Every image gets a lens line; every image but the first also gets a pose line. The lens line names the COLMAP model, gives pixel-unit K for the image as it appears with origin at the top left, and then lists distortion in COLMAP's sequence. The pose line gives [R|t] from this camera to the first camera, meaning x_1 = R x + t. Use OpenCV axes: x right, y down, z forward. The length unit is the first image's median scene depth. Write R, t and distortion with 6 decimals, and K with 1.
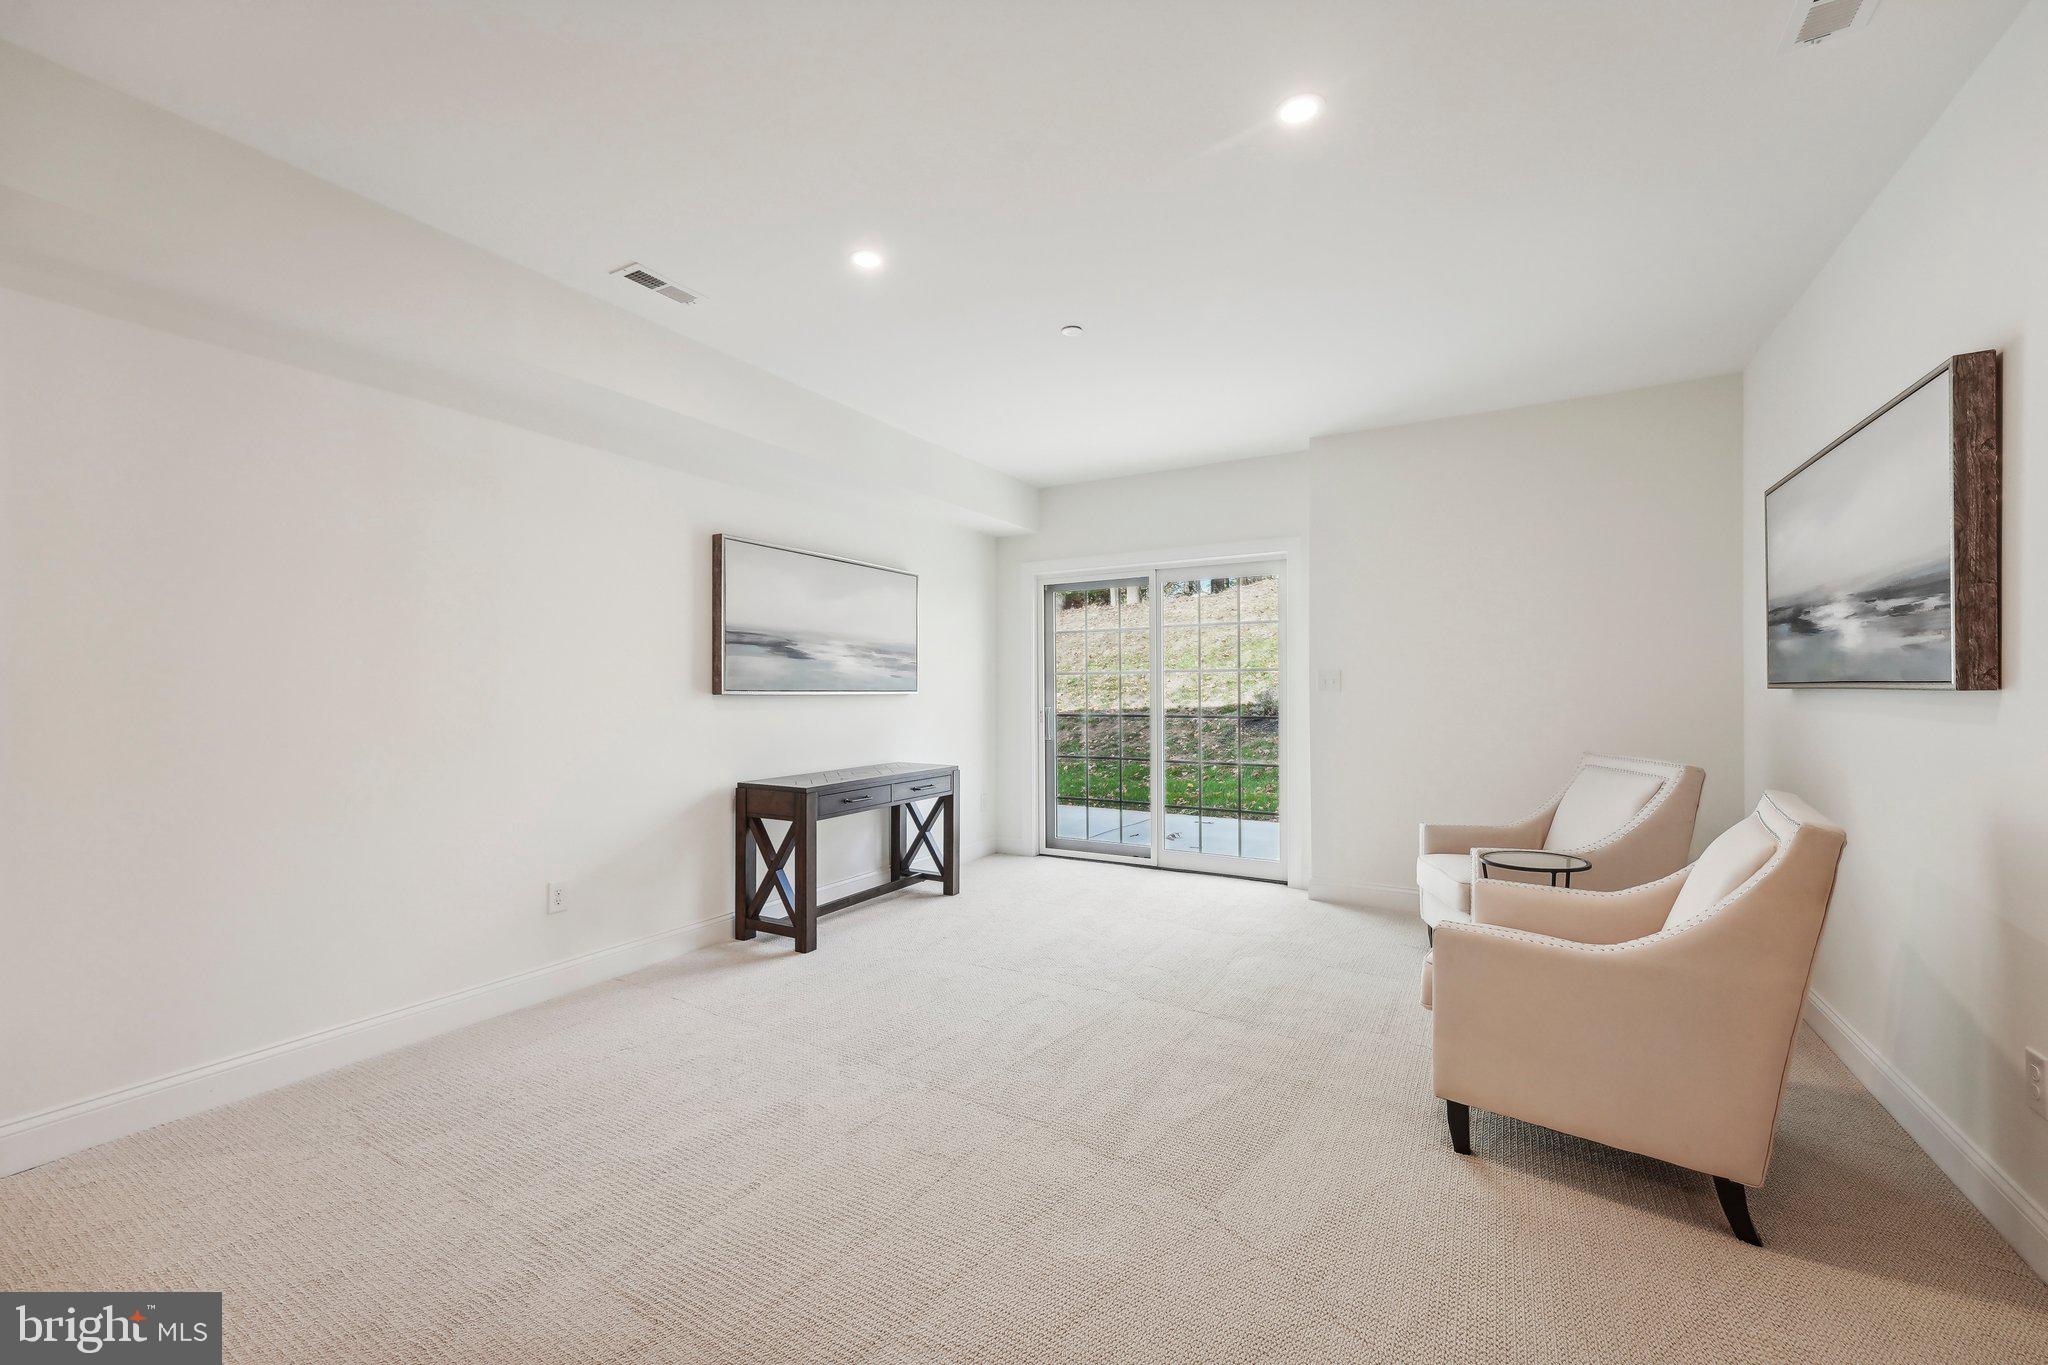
lens RADIAL K [[831.8, 0, 1023.5], [0, 831.8, 683.5], [0, 0, 1]] dist [0.001789, 0.000666]
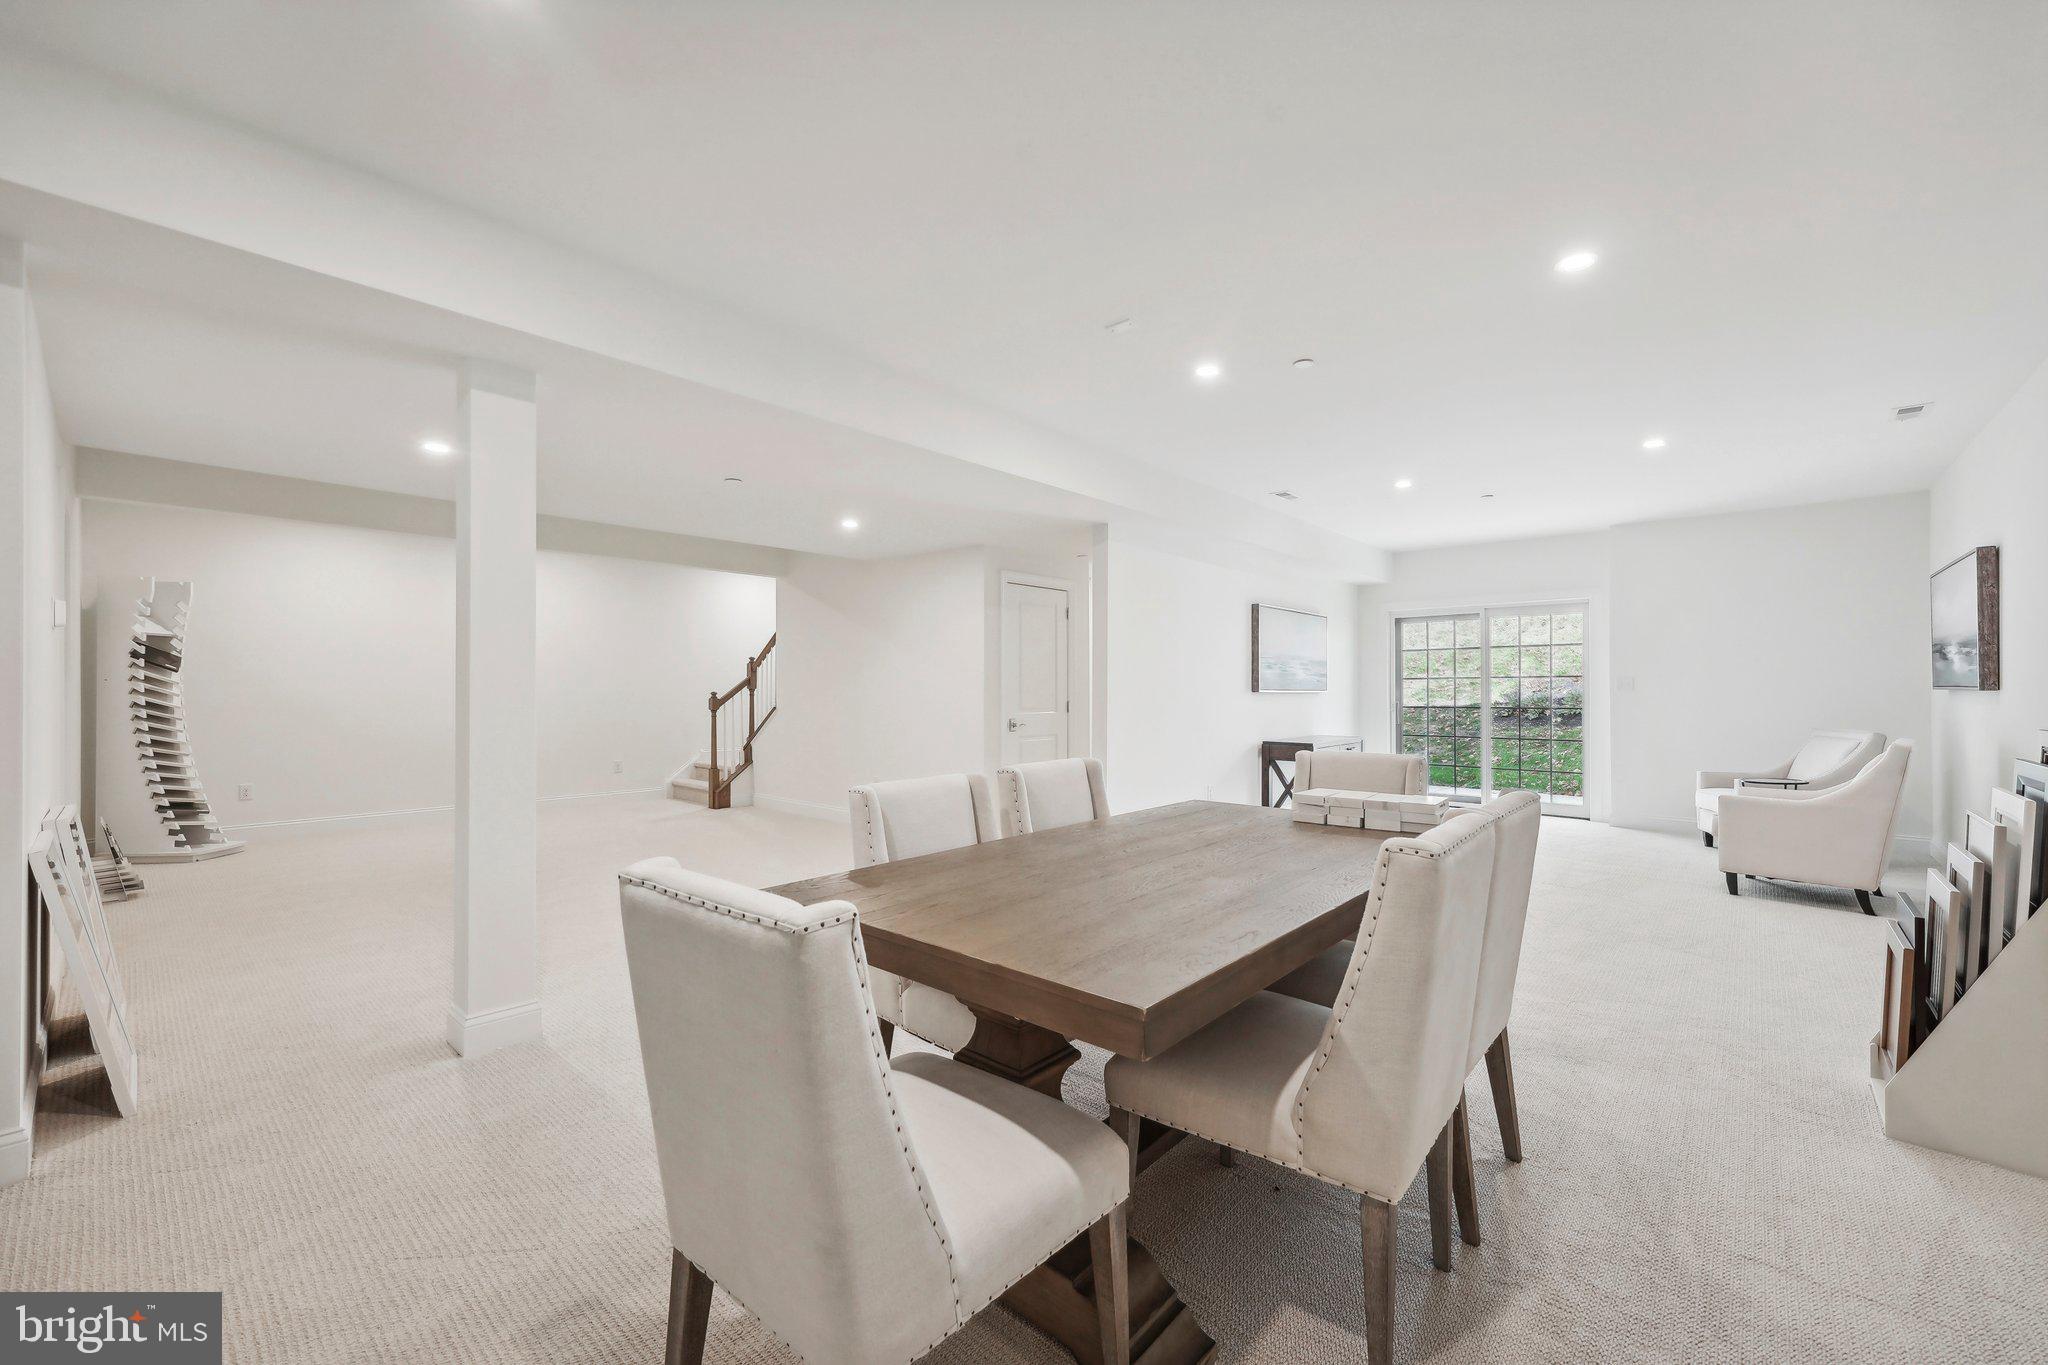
lens RADIAL K [[831.8, 0, 1024.1], [0, 831.8, 684.6], [0, 0, 1]] dist [0.001789, 0.000666]
pose [[0.979810, -0.000374, -0.199933, -0.686562], [0.000706, 0.999998, 0.001585, -0.008605], [0.199932, -0.001694, 0.979808, -1.210228]]
